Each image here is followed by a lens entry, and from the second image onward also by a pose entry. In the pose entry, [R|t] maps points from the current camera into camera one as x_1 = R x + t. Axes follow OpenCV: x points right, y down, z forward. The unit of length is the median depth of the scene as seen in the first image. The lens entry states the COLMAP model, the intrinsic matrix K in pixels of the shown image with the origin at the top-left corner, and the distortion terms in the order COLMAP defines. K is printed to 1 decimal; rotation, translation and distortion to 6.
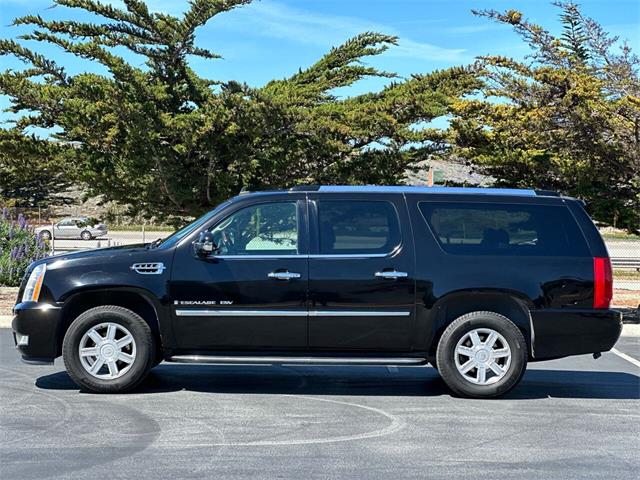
lens RADIAL K [[1402.0, 0, 316.7], [0, 1402.0, 233.7], [0, 0, 1]] dist [0.183643, 0.000000]
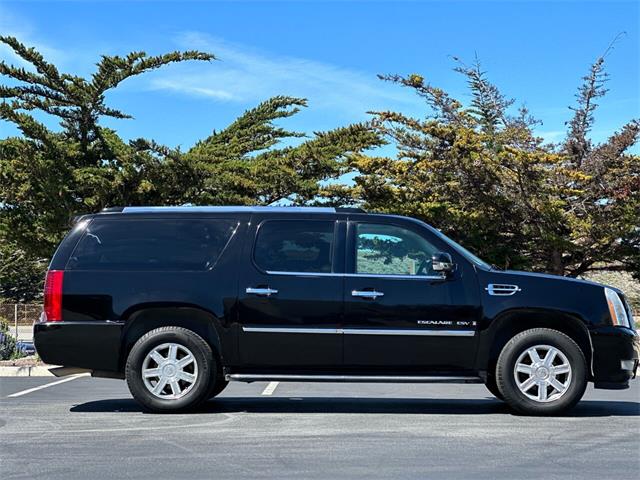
lens RADIAL K [[1402.0, 0, 333.0], [0, 1402.0, 219.4], [0, 0, 1]] dist [0.183643, 0.000000]
pose [[0.999824, -0.014272, 0.012158, 0.069144], [0.015215, 0.996562, -0.081442, 0.039631], [-0.010954, 0.081613, 0.996604, -0.051645]]
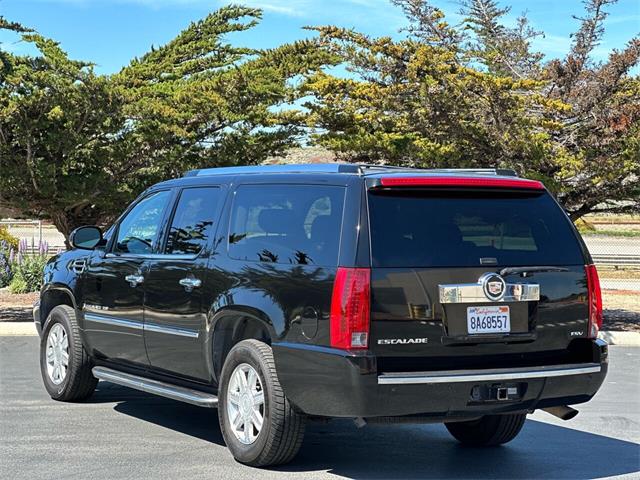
lens RADIAL K [[1402.0, 0, 325.2], [0, 1402.0, 237.5], [0, 0, 1]] dist [0.183643, 0.000000]
pose [[0.997341, -0.005182, -0.072695, 0.179737], [0.005389, 0.999982, 0.002651, 0.004172], [0.072680, -0.003036, 0.997351, 0.113105]]
